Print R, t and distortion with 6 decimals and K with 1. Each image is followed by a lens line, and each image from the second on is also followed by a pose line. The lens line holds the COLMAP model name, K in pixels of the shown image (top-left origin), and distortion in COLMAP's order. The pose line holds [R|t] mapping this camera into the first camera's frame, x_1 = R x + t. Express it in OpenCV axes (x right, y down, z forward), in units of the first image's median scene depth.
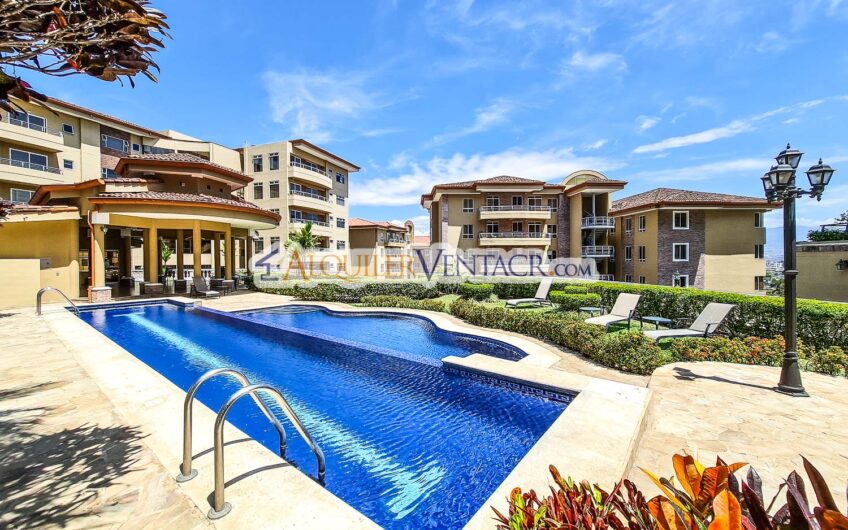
lens RADIAL K [[345.1, 0, 417.8], [0, 345.1, 264.0], [0, 0, 1]] dist [-0.002665, -0.000406]
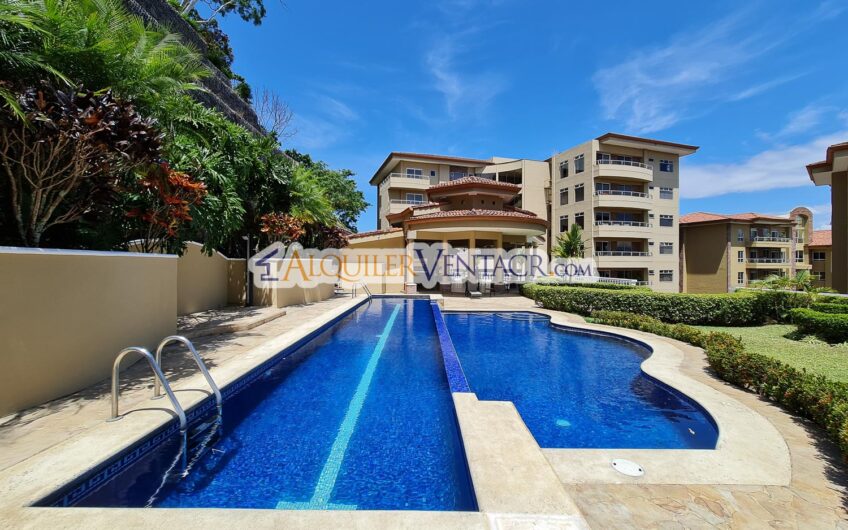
lens RADIAL K [[345.1, 0, 417.8], [0, 345.1, 264.0], [0, 0, 1]] dist [-0.002665, -0.000406]
pose [[0.619426, 0.006667, -0.785027, 0.057951], [-0.018583, 0.999808, -0.006172, -0.001042], [0.784835, 0.018411, 0.619431, 0.040147]]
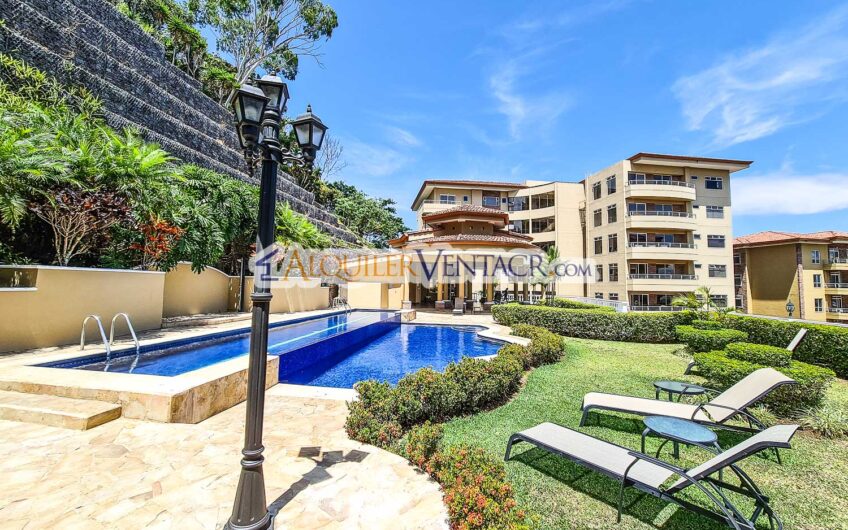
lens RADIAL K [[345.1, 0, 417.8], [0, 345.1, 264.0], [0, 0, 1]] dist [-0.002665, -0.000406]
pose [[0.472164, -0.042450, -0.880488, 0.142052], [-0.031907, 0.997362, -0.065194, 0.000164], [0.880933, 0.058876, 0.469564, 0.081374]]
